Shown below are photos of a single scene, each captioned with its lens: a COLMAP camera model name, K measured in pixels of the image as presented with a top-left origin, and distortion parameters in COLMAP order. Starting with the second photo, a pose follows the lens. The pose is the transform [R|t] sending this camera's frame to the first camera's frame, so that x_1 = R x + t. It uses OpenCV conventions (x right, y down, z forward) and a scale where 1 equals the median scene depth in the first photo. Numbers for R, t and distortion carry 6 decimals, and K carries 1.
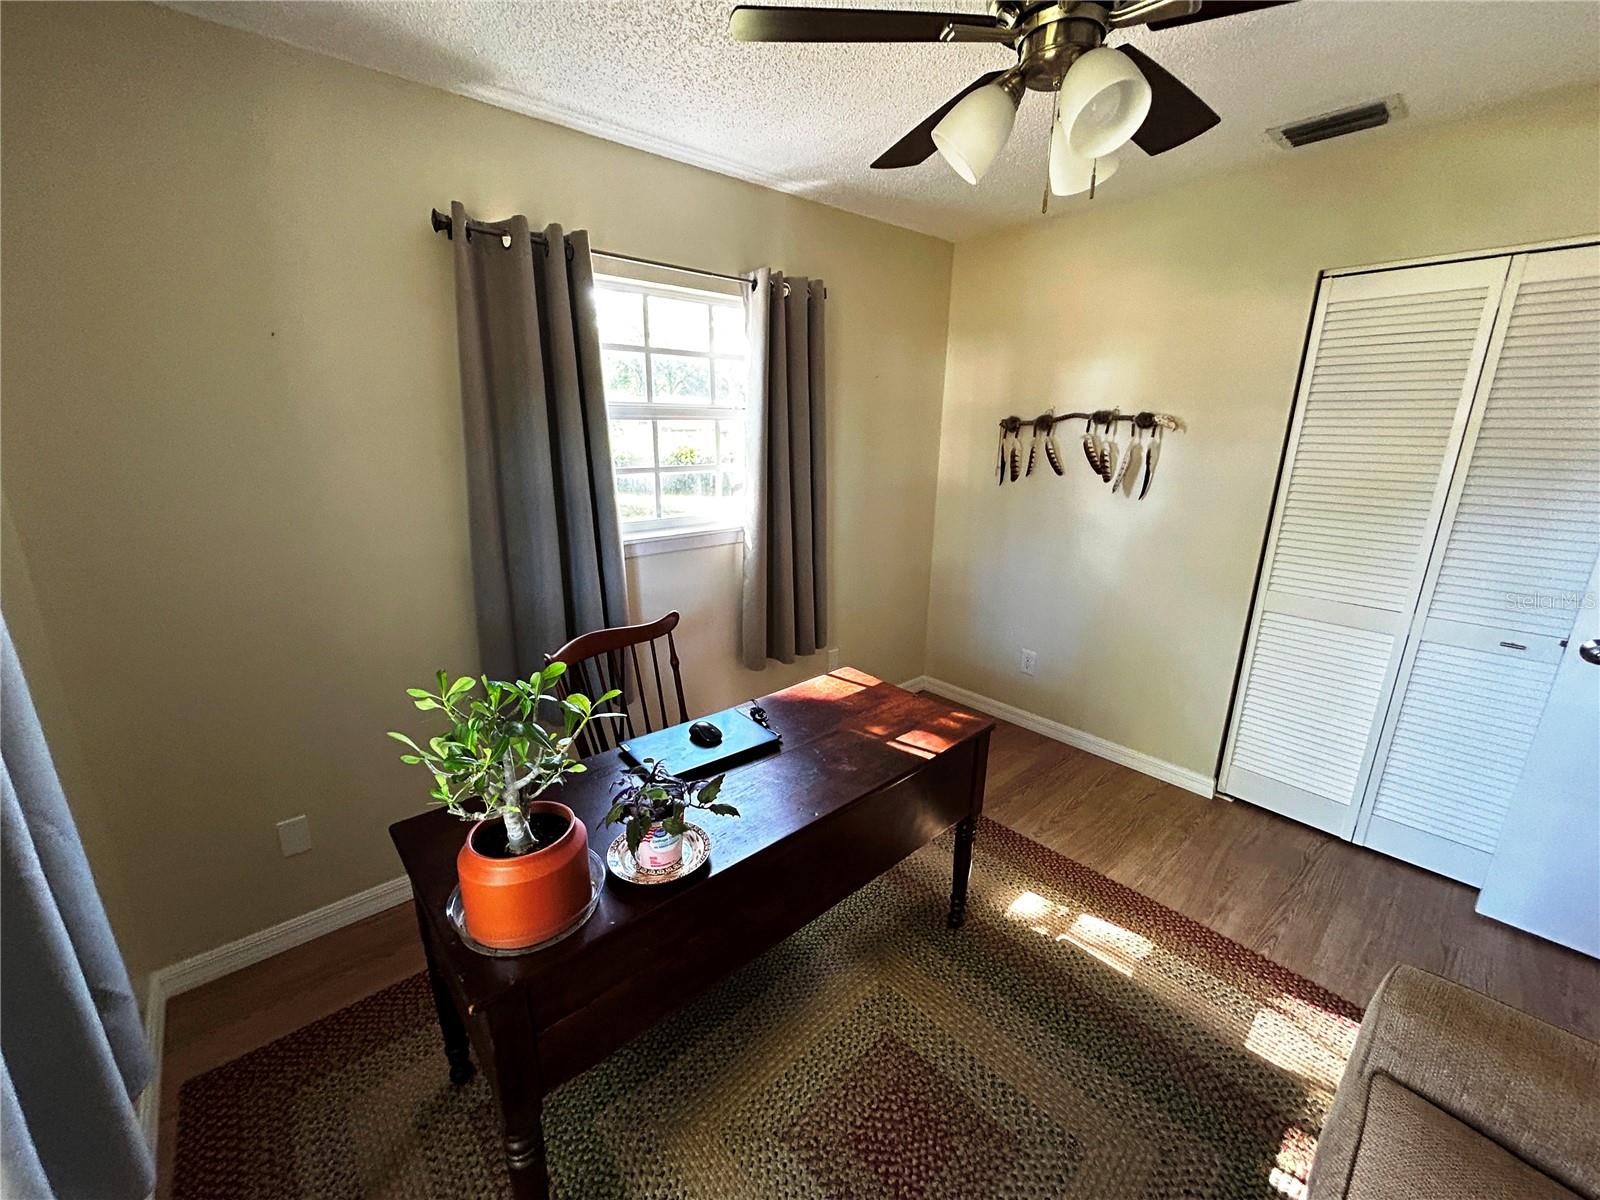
lens RADIAL K [[640.4, 0, 801.9], [0, 640.4, 592.2], [0, 0, 1]] dist [-0.002733, 0.000757]
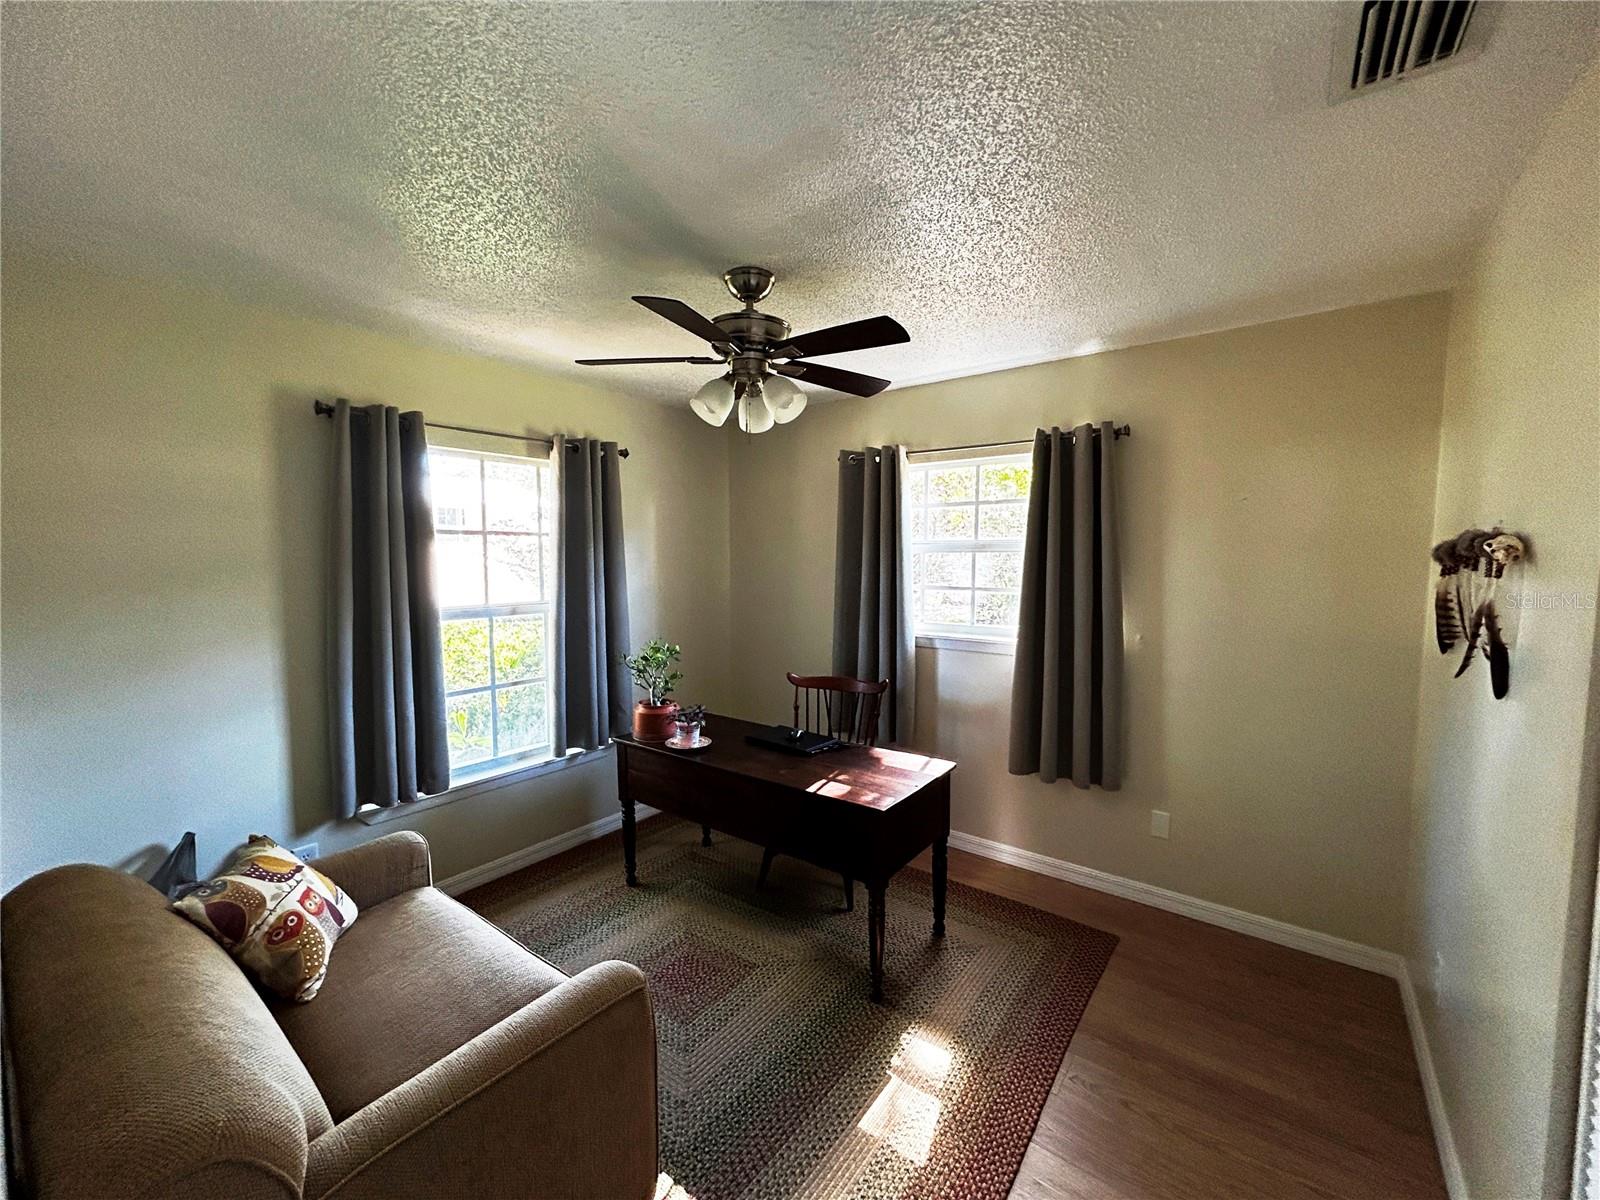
lens RADIAL K [[640.4, 0, 803.4], [0, 640.4, 597.1], [0, 0, 1]] dist [-0.002733, 0.000757]
pose [[0.203113, 0.065939, -0.976932, 1.031491], [-0.245309, 0.969338, 0.014424, -0.112230], [0.947929, 0.236721, 0.213061, 0.403928]]
